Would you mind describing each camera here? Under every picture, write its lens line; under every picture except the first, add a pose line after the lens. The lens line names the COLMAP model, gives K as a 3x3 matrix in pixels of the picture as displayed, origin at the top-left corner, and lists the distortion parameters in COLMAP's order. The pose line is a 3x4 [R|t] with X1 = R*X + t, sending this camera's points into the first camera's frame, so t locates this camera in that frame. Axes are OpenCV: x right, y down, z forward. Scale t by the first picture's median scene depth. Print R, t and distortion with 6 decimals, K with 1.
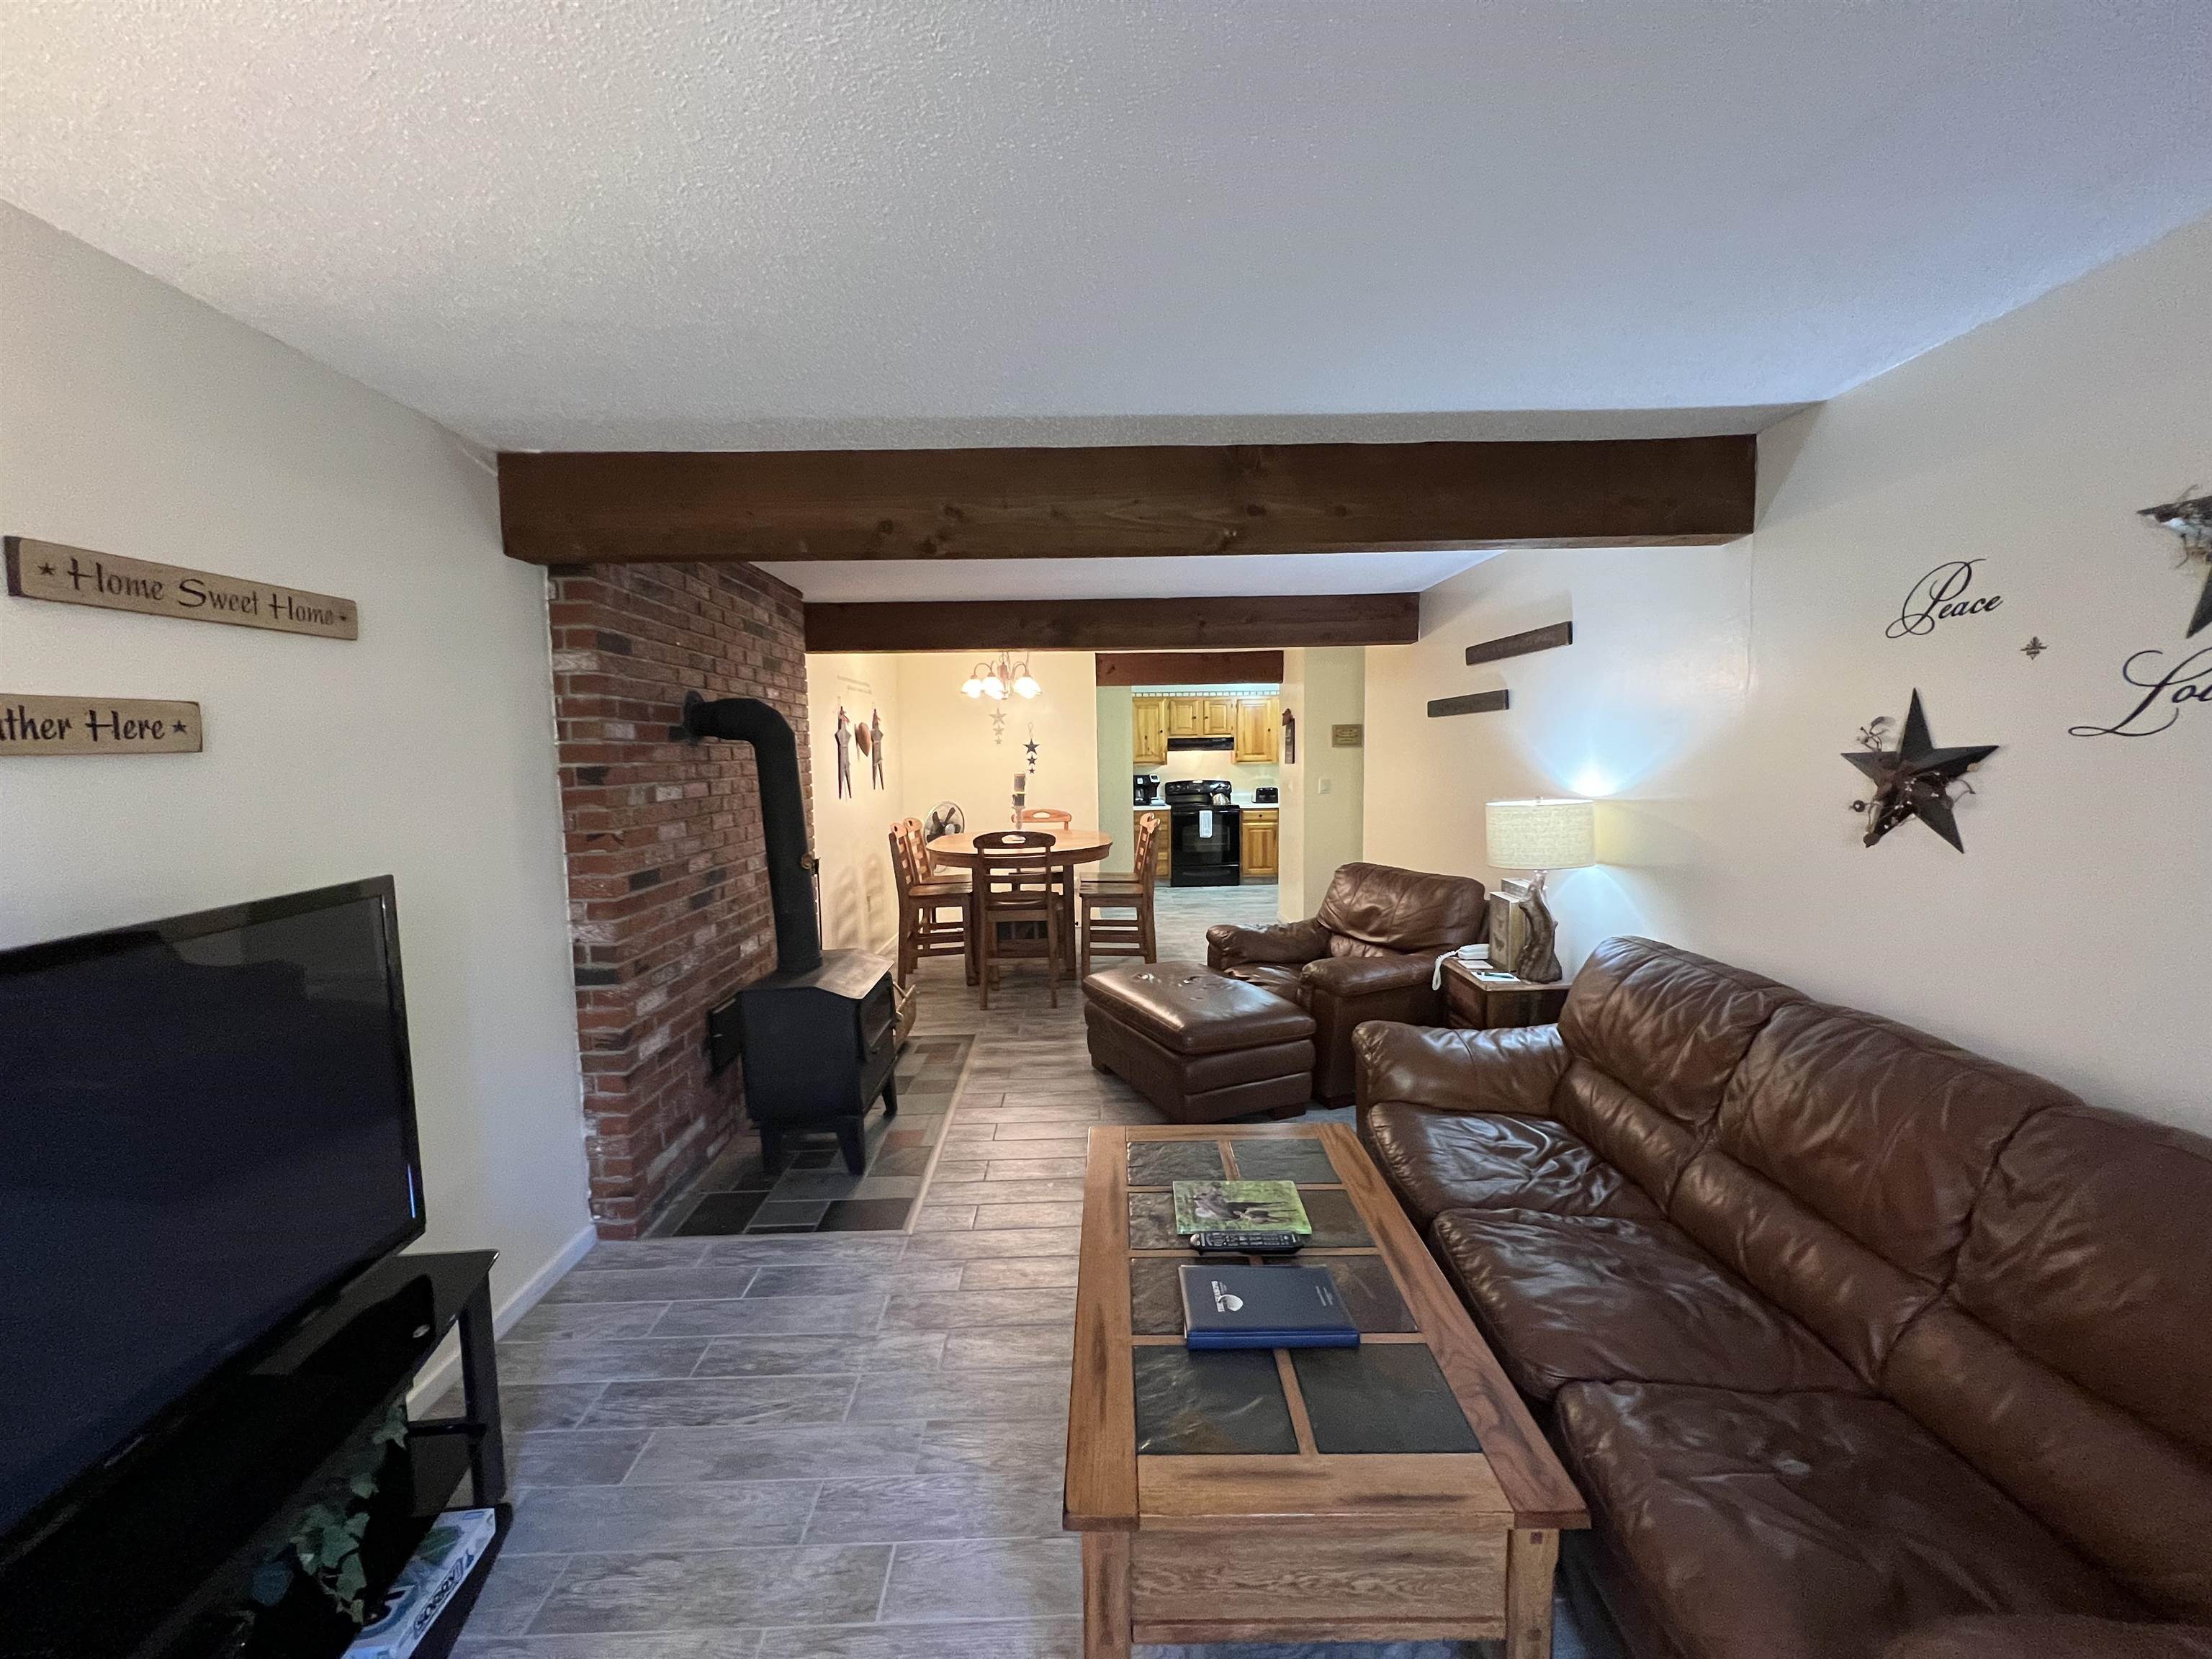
lens RADIAL K [[885.9, 0, 1101.4], [0, 885.9, 829.3], [0, 0, 1]] dist [-0.000838, 0.000114]
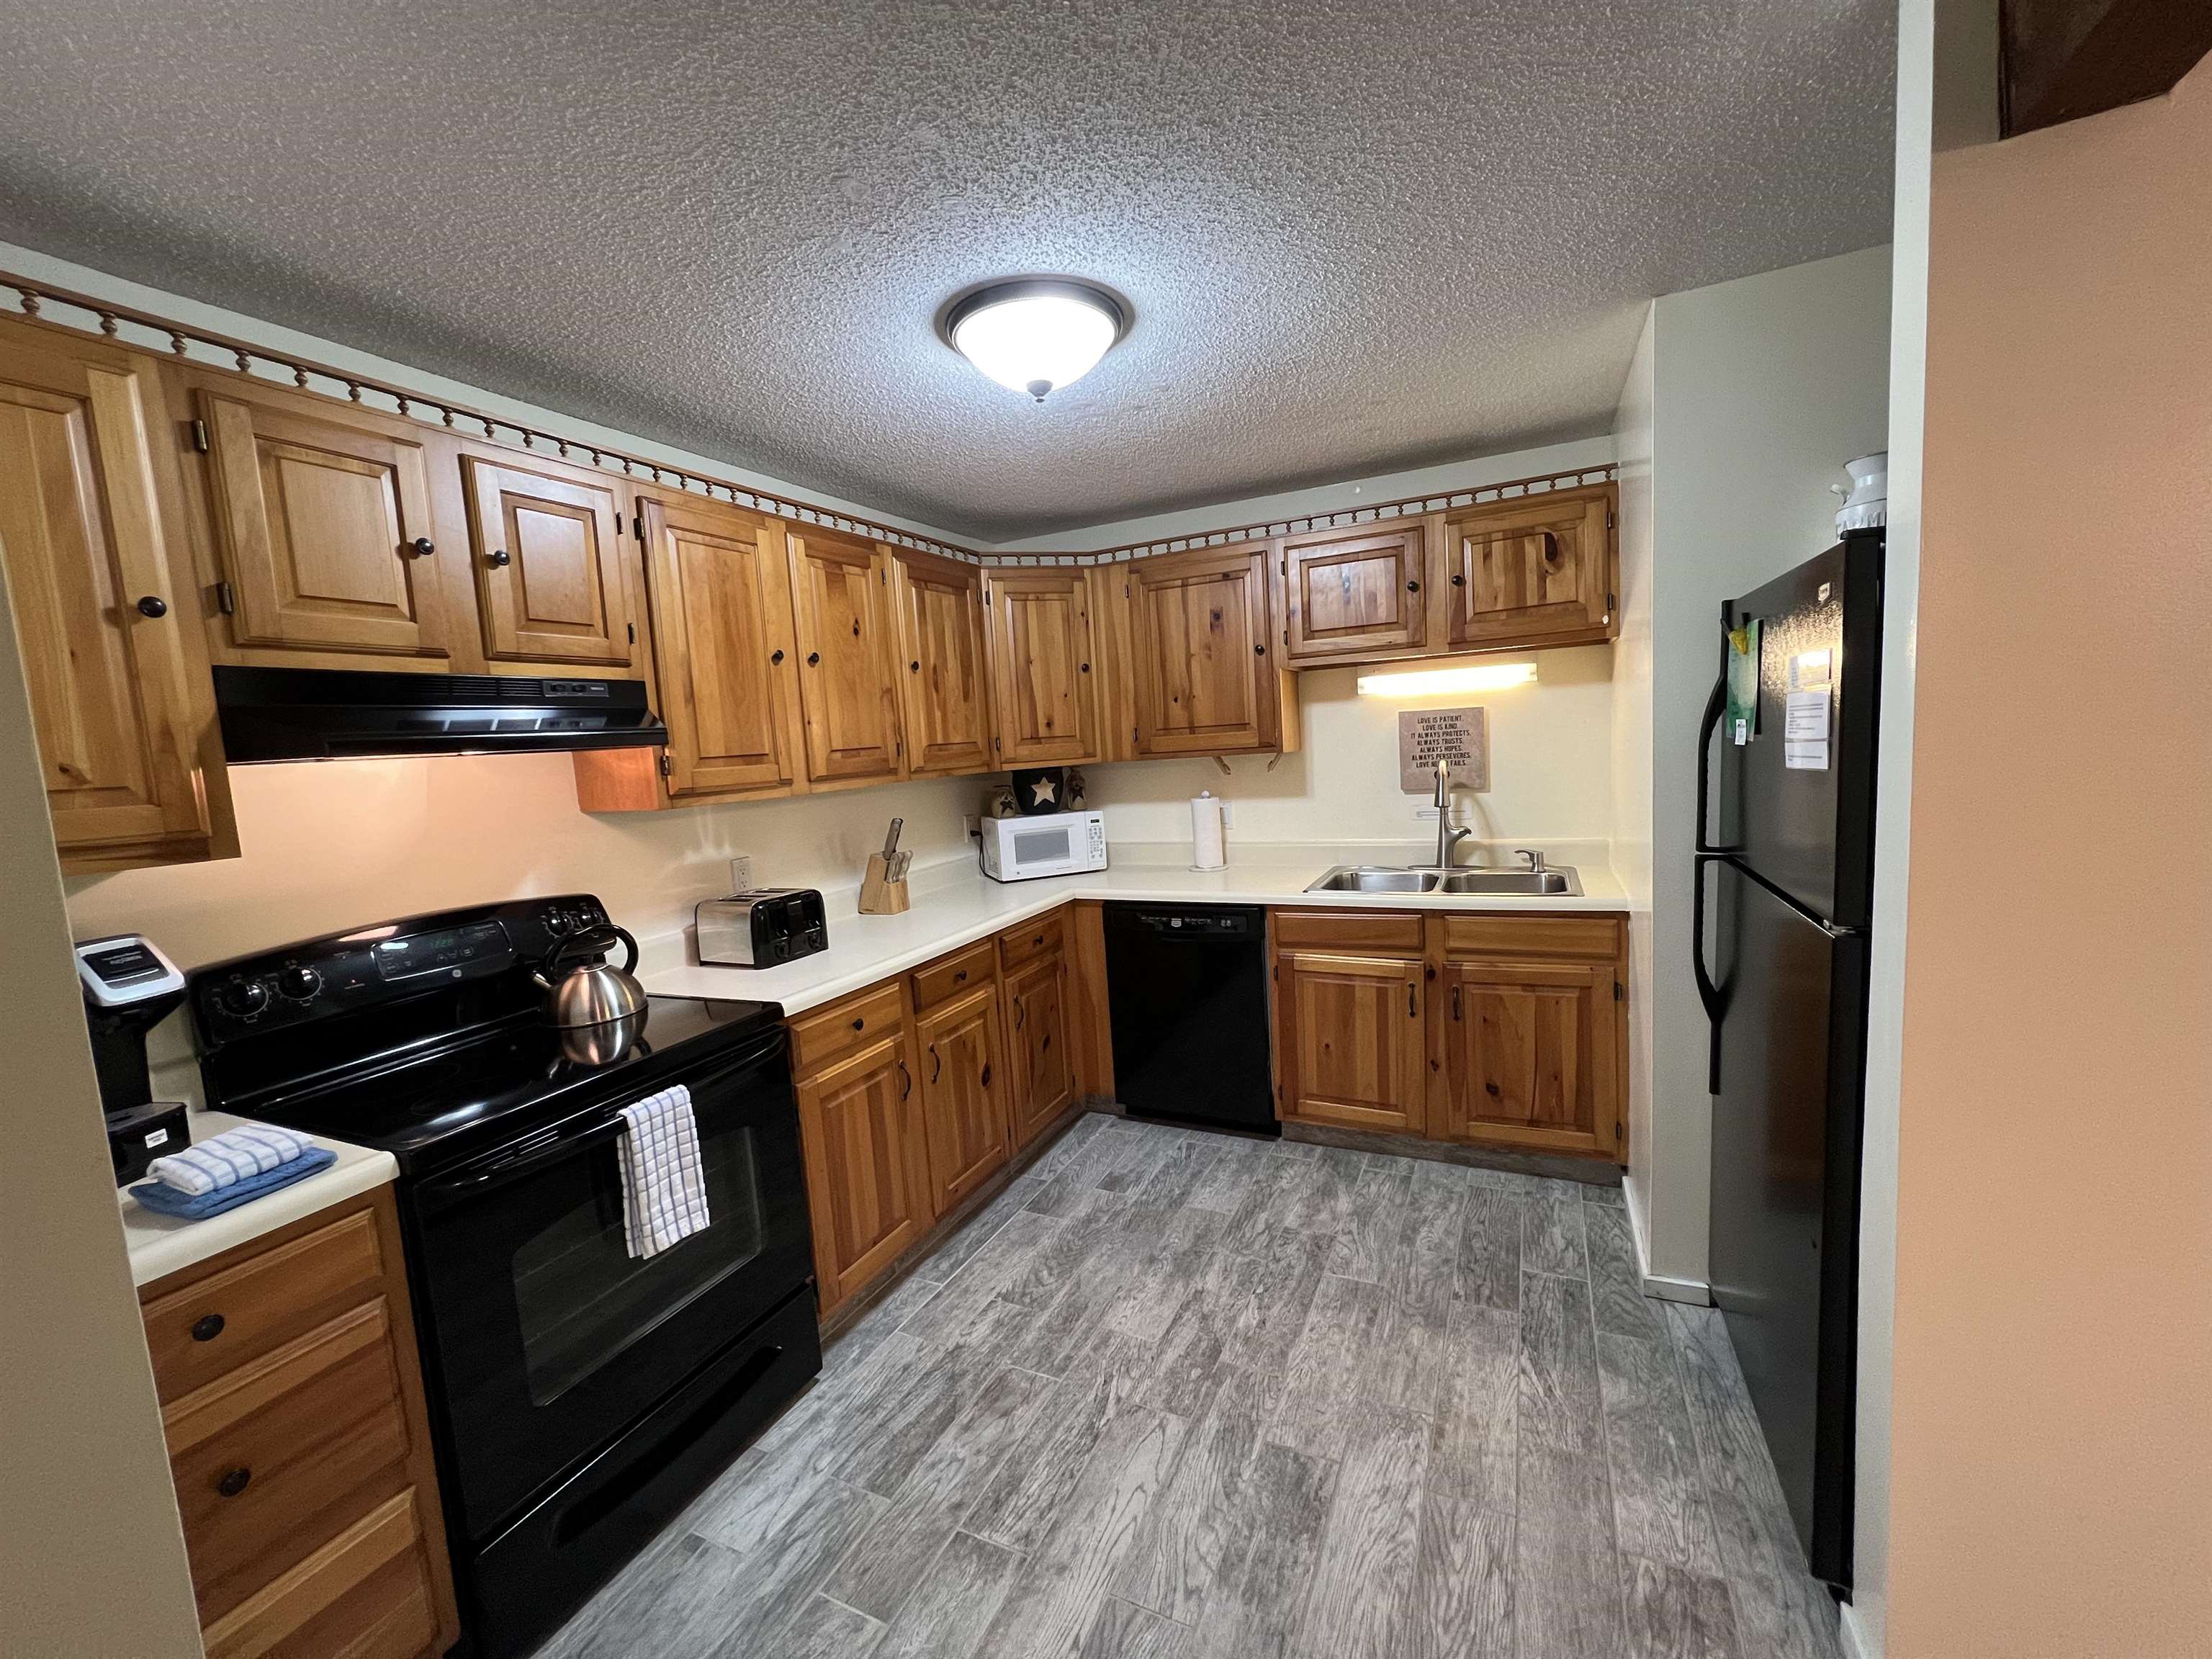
lens RADIAL K [[875.4, 0, 1101.2], [0, 875.4, 833.4], [0, 0, 1]] dist [0.001950, 0.000017]
pose [[0.435499, -0.099494, 0.894674, 0.033304], [0.132196, 0.990167, 0.045764, -0.218061], [-0.890430, 0.098342, 0.444369, 2.761234]]
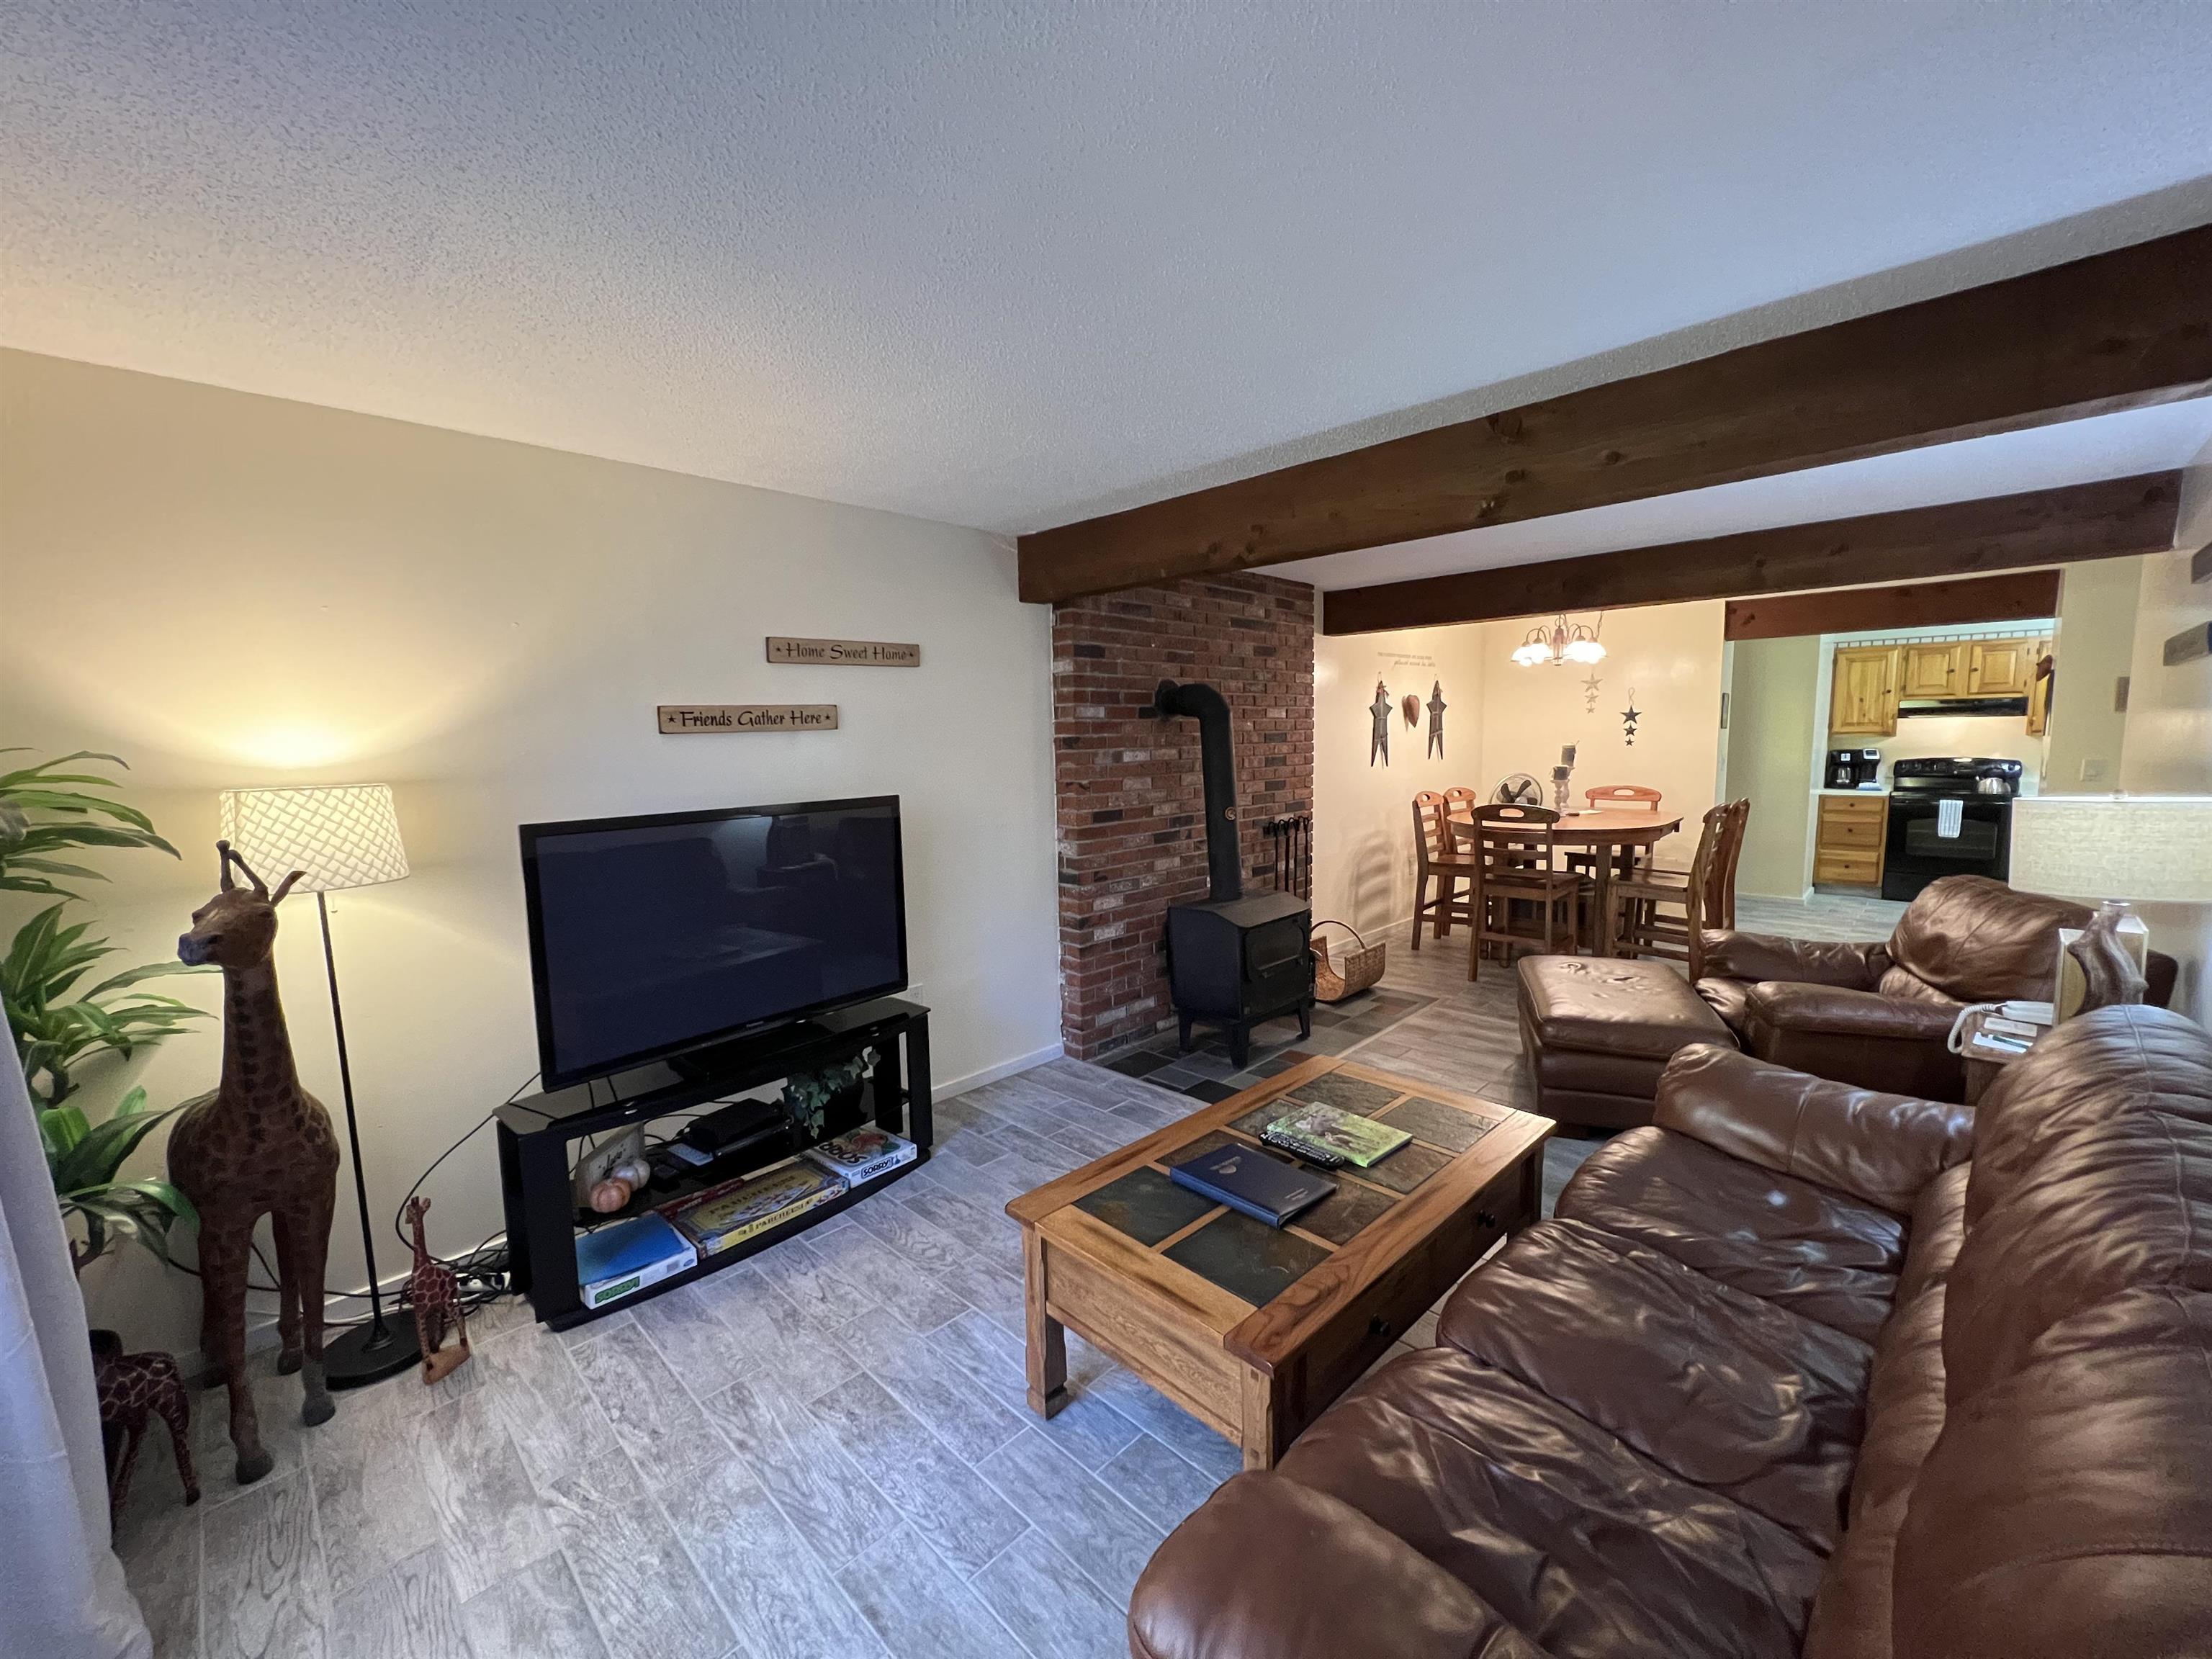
lens RADIAL K [[885.9, 0, 1101.4], [0, 885.9, 829.3], [0, 0, 1]] dist [-0.000838, 0.000114]
pose [[0.700006, 0.080314, -0.709607, 0.480628], [-0.055121, 0.996768, 0.058440, -0.005221], [0.712007, -0.001794, 0.702170, -0.004373]]
